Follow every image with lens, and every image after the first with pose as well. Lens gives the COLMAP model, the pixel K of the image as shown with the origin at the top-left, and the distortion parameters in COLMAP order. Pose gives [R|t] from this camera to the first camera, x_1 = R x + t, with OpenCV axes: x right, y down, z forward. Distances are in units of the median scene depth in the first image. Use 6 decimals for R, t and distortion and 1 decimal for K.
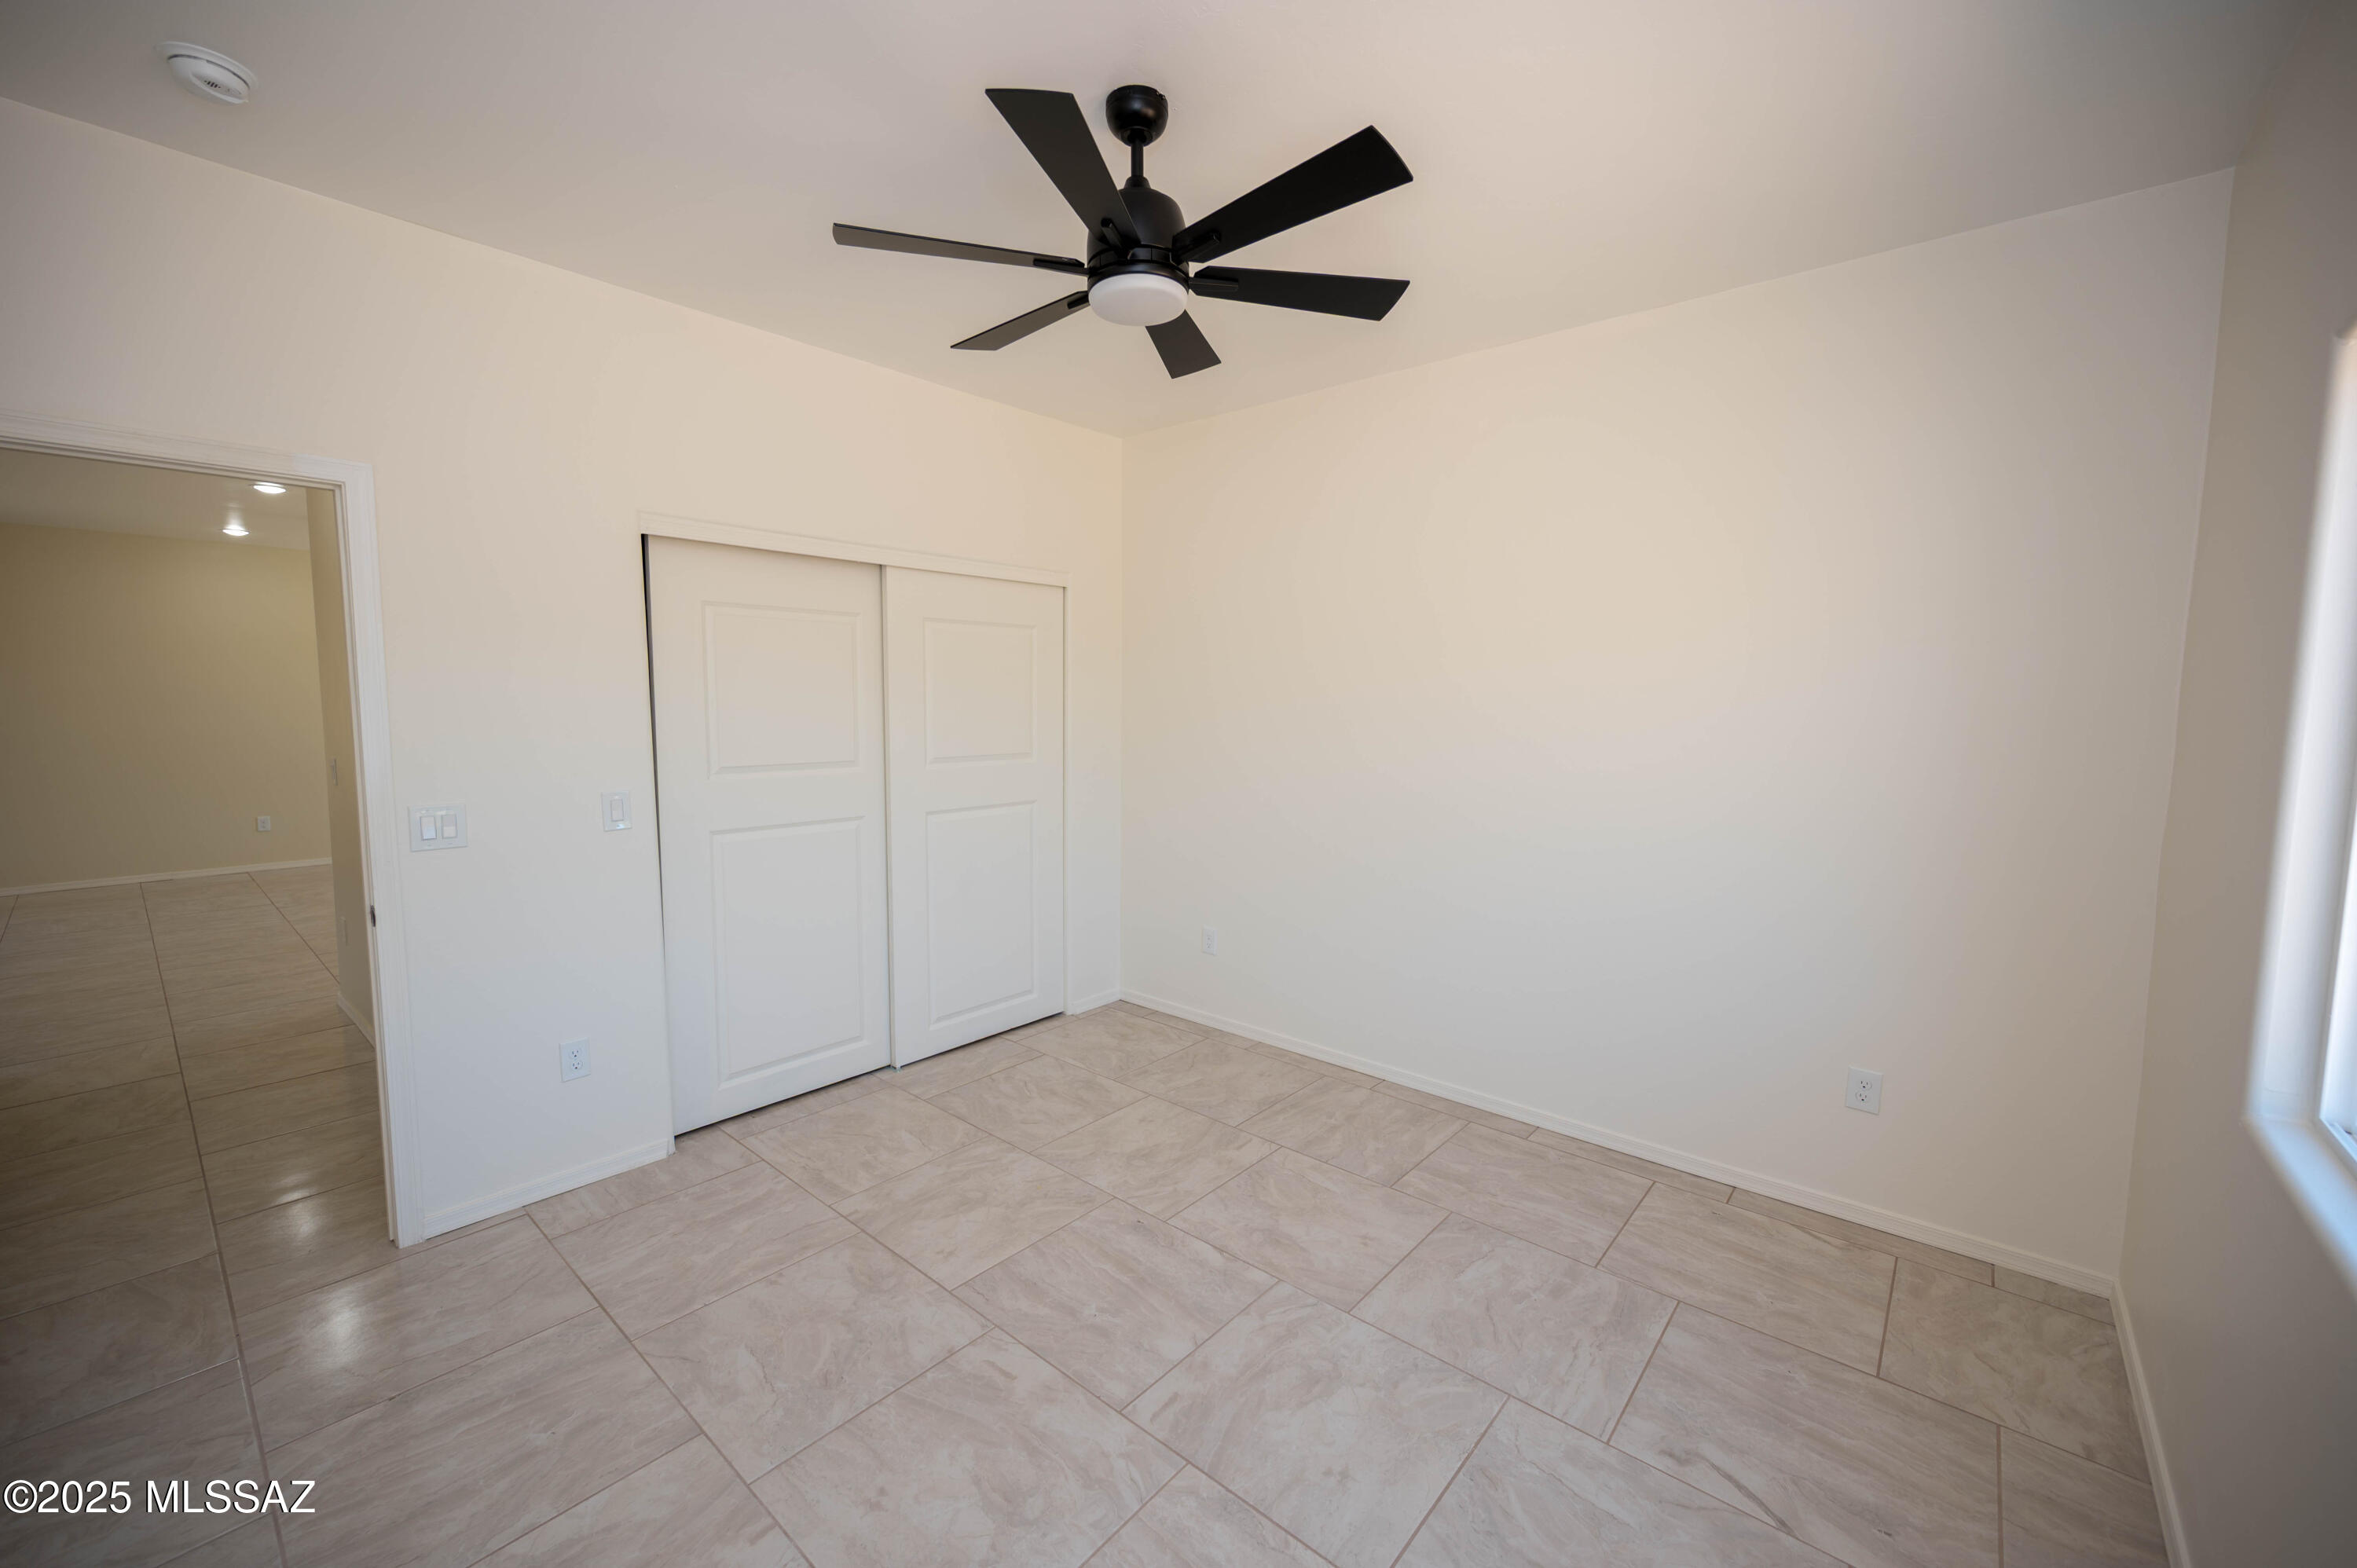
lens RADIAL K [[931.7, 0, 1168.7], [0, 931.7, 782.5], [0, 0, 1]] dist [-0.001557, 0.001094]
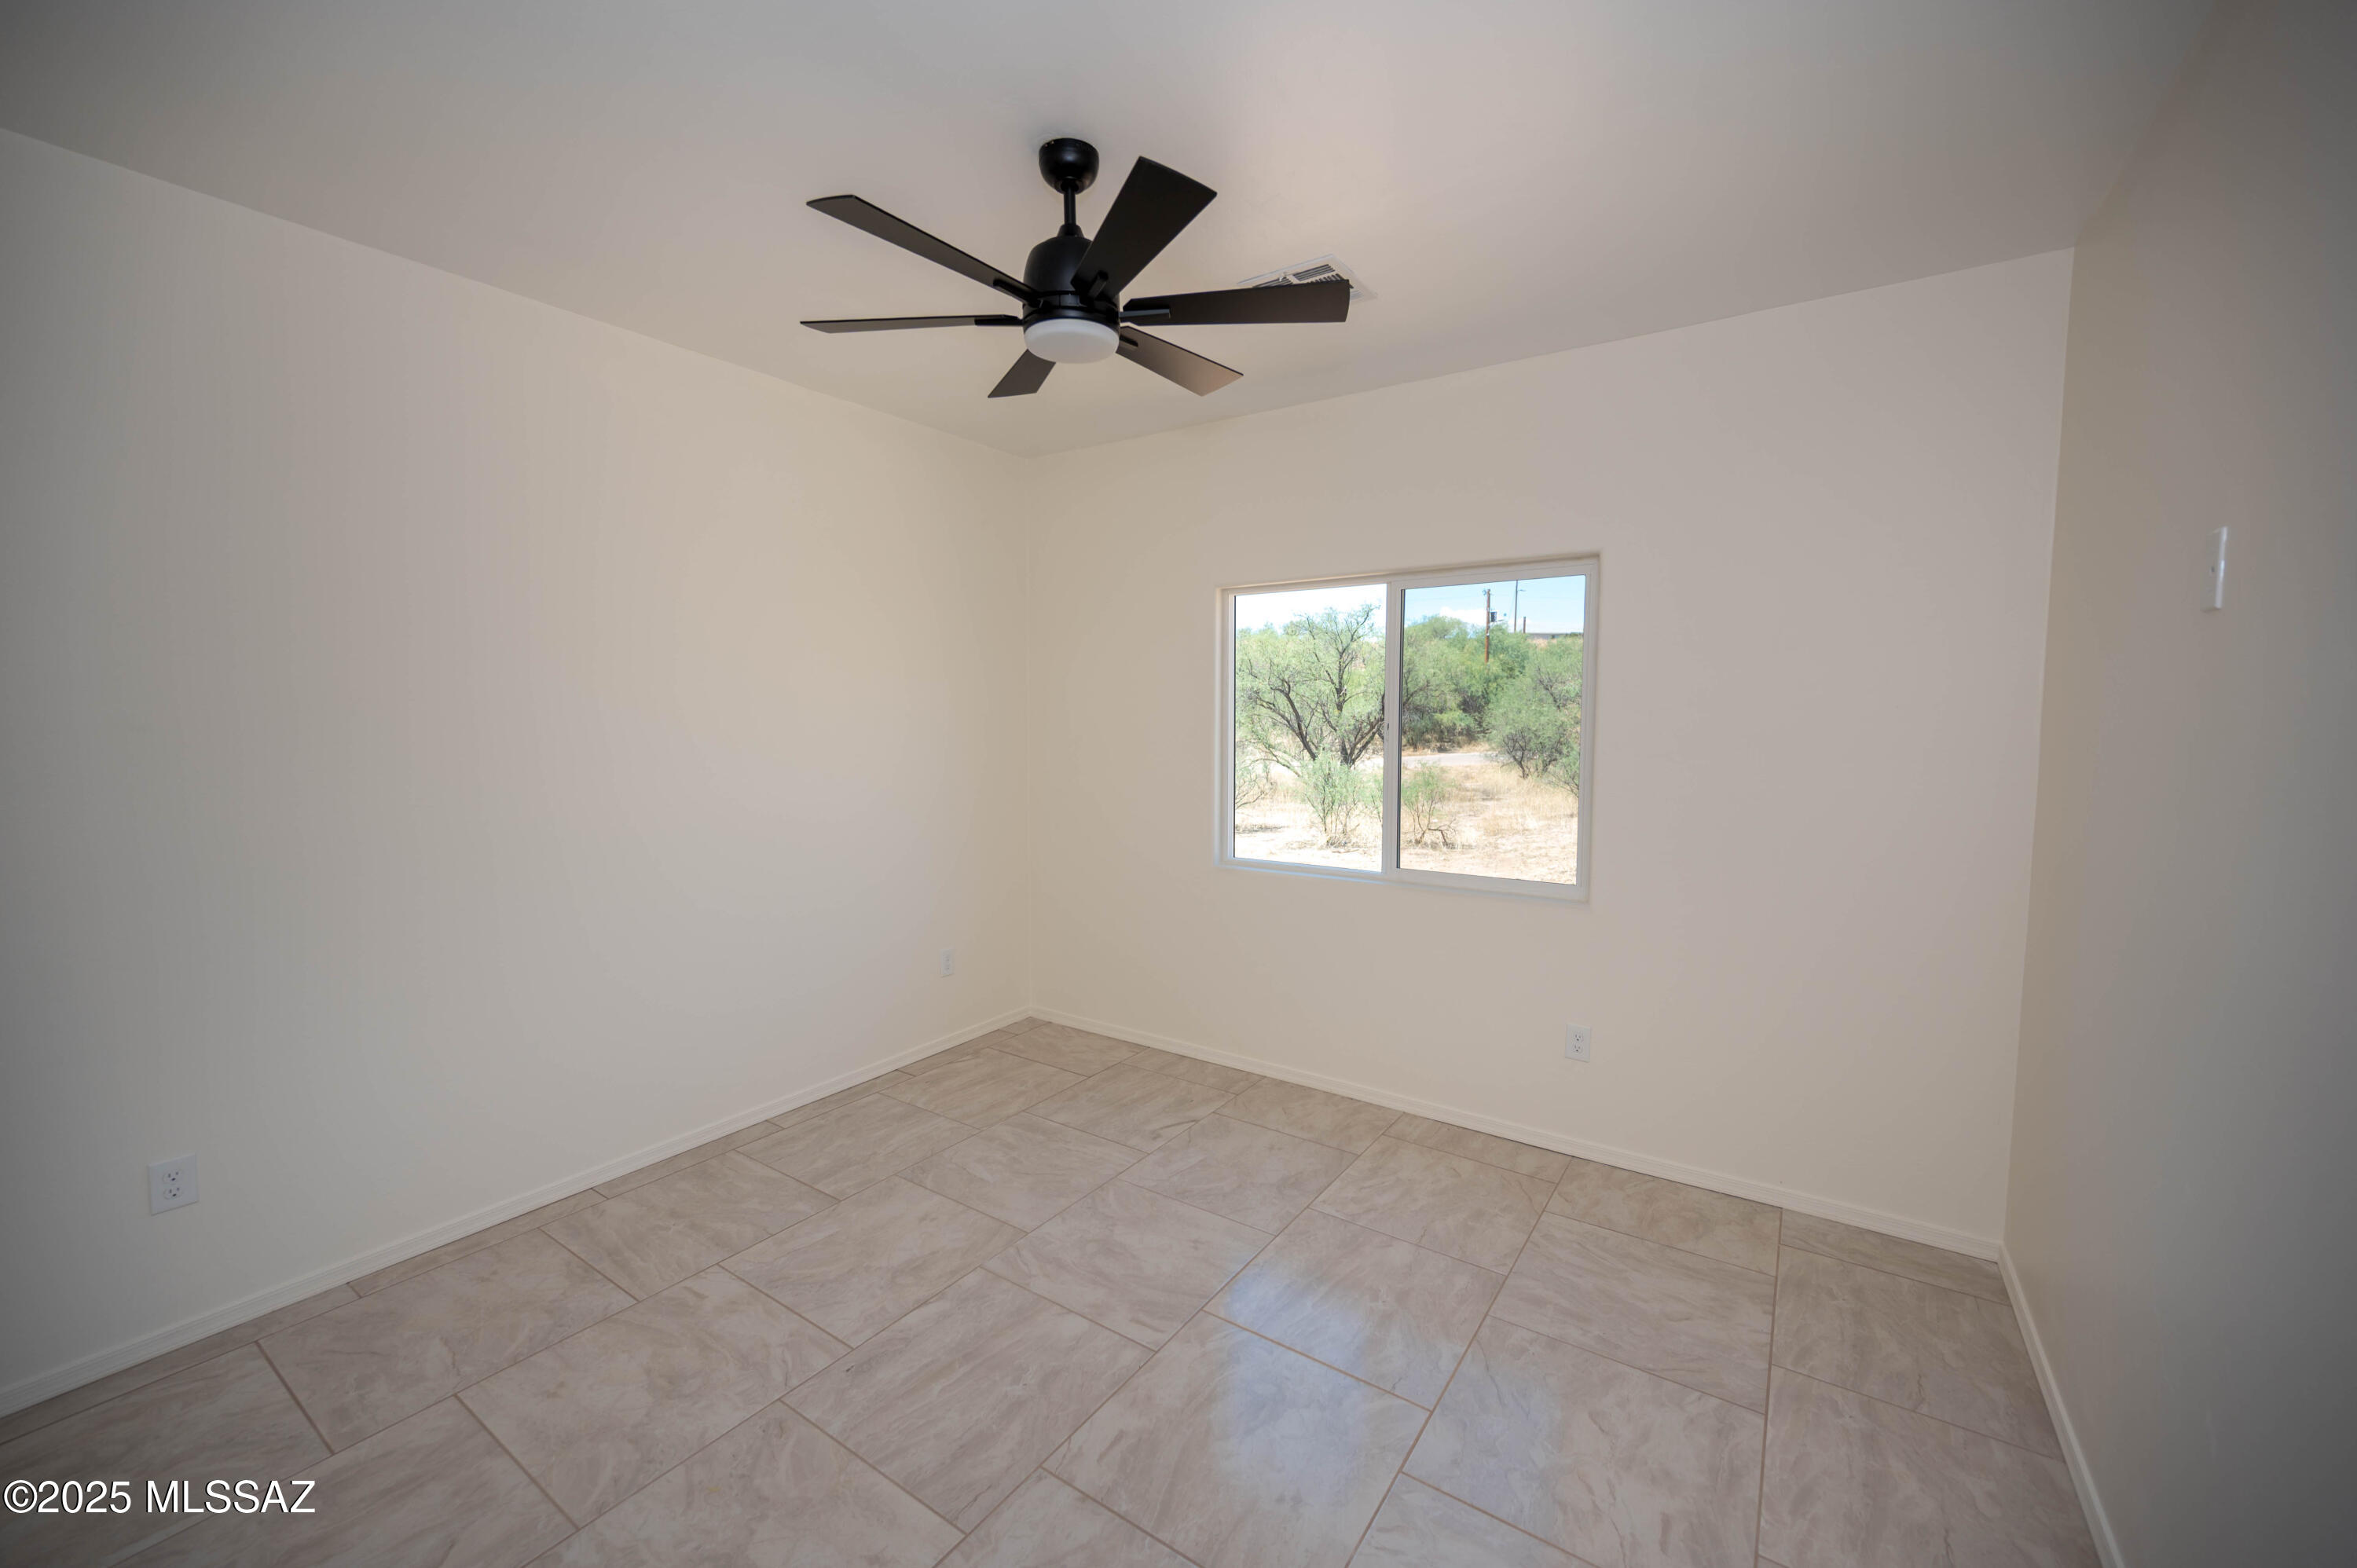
lens RADIAL K [[931.7, 0, 1197.2], [0, 931.7, 767.8], [0, 0, 1]] dist [-0.001557, 0.001094]
pose [[-0.129757, -0.069483, 0.989108, -1.026428], [0.089420, 0.992657, 0.081463, -0.097187], [-0.987506, 0.099016, -0.122591, 0.938400]]
